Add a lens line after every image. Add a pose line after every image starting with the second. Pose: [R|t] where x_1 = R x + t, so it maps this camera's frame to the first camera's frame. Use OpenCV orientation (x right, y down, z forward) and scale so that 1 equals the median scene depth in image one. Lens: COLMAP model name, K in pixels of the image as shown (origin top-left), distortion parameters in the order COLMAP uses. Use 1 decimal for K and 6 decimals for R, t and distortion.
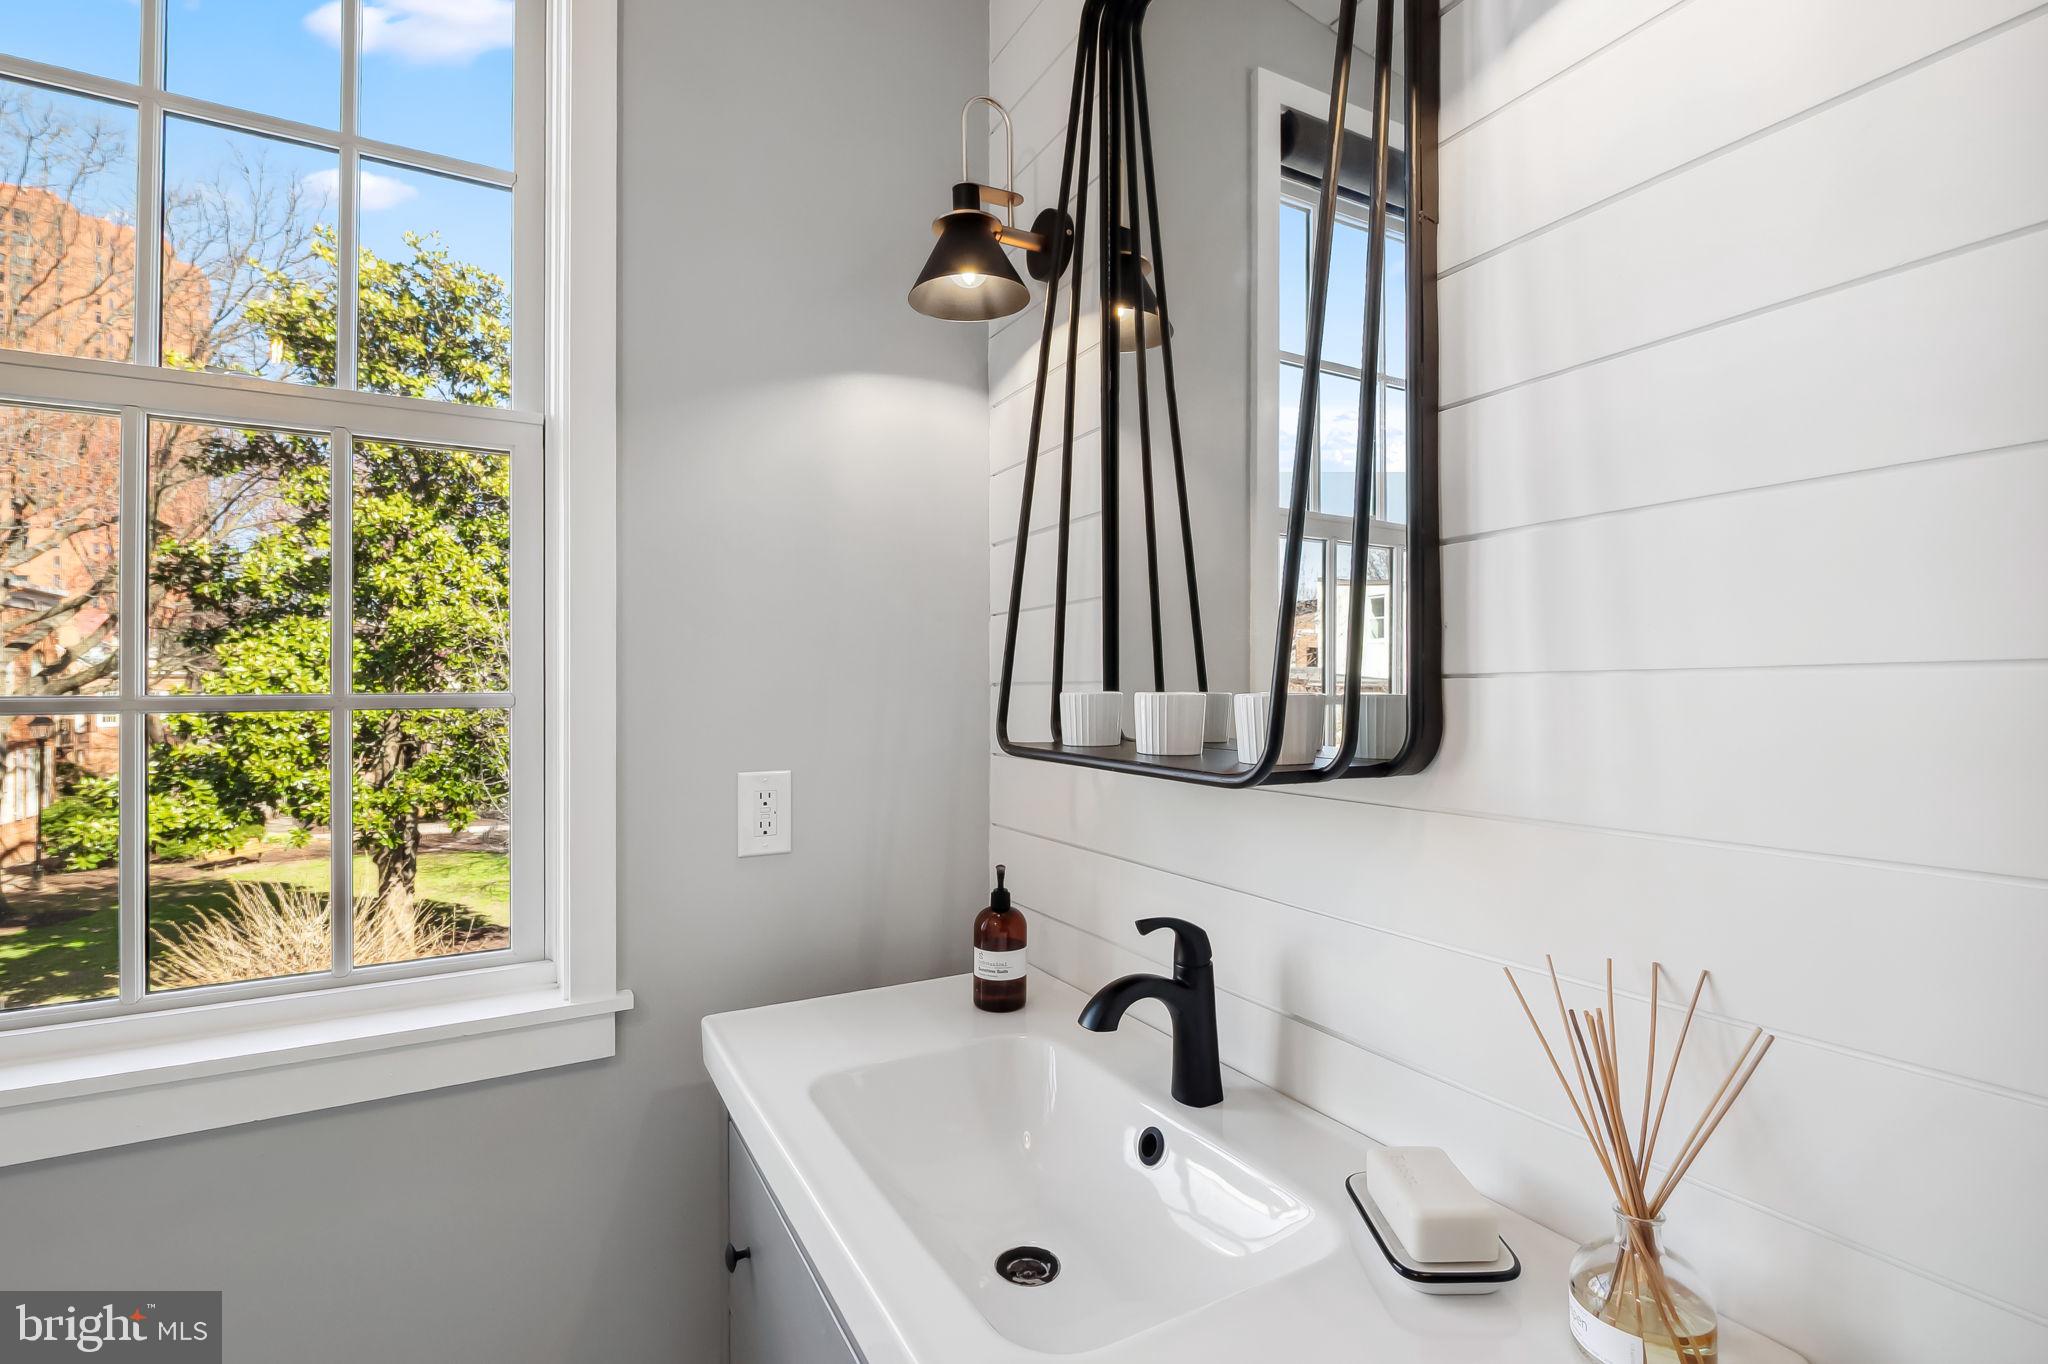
lens RADIAL K [[939.2, 0, 1026.5], [0, 939.2, 670.2], [0, 0, 1]] dist [-0.001375, 0.000927]
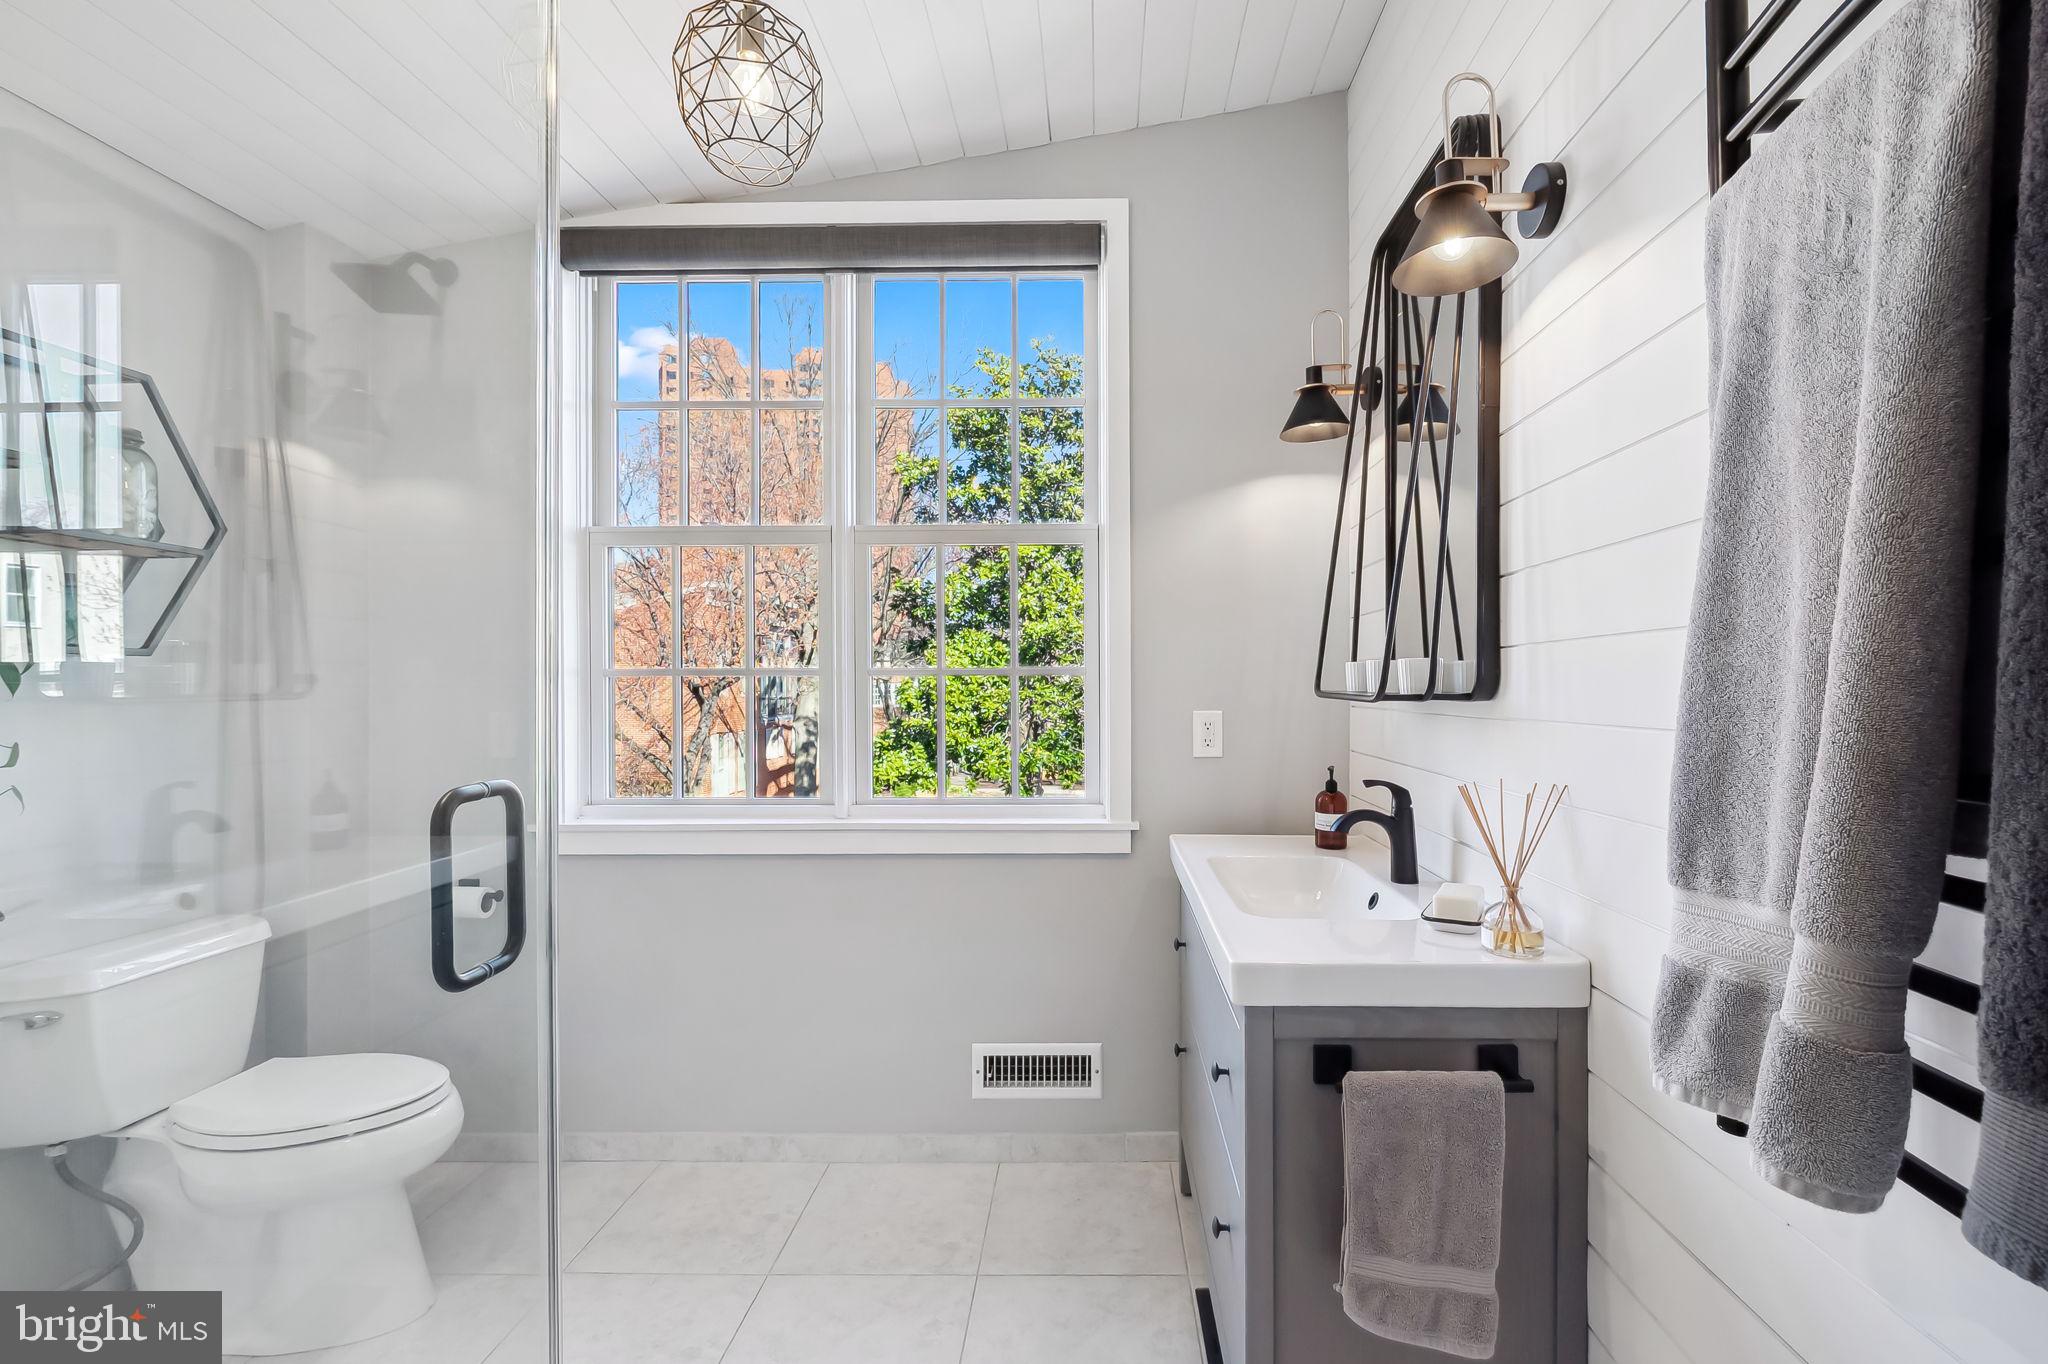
lens RADIAL K [[939.2, 0, 1024.4], [0, 939.2, 680.6], [0, 0, 1]] dist [-0.001375, 0.000927]
pose [[0.829902, 0.001203, -0.557908, 0.080176], [0.006016, 0.999920, 0.011105, 0.005077], [0.557877, -0.012573, 0.829828, -0.127107]]
